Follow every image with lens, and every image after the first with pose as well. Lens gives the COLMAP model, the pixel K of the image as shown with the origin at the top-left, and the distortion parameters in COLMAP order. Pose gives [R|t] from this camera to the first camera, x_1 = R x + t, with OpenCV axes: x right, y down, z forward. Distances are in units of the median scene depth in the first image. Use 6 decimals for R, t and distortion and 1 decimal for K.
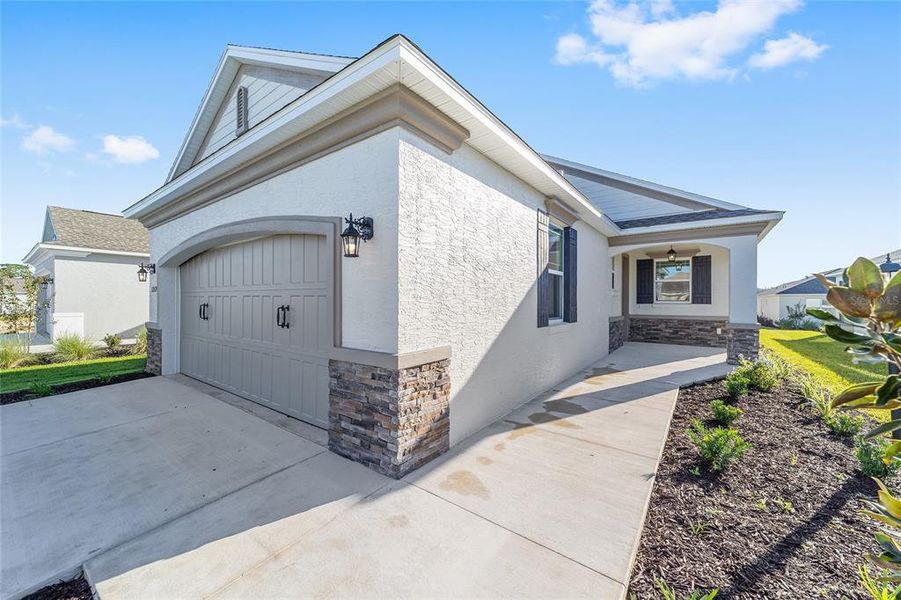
lens RADIAL K [[346.8, 0, 450.6], [0, 346.8, 300.5], [0, 0, 1]] dist [-0.005714, 0.002238]
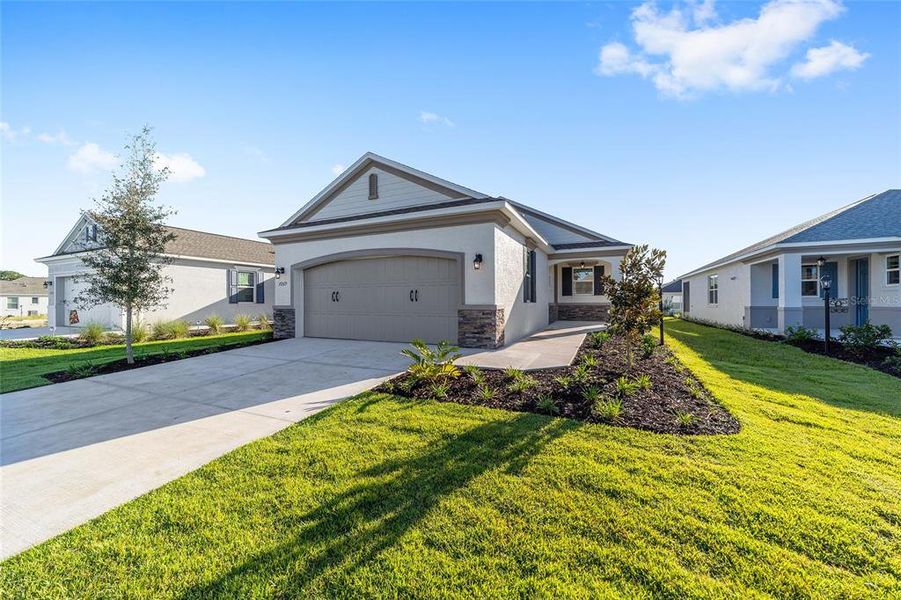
lens RADIAL K [[346.8, 0, 446.6], [0, 346.8, 298.8], [0, 0, 1]] dist [-0.005714, 0.002238]
pose [[0.980577, -0.003916, 0.196096, -0.408462], [0.005777, 0.999944, -0.008920, 0.049803], [-0.196050, 0.009879, 0.980544, -0.623504]]
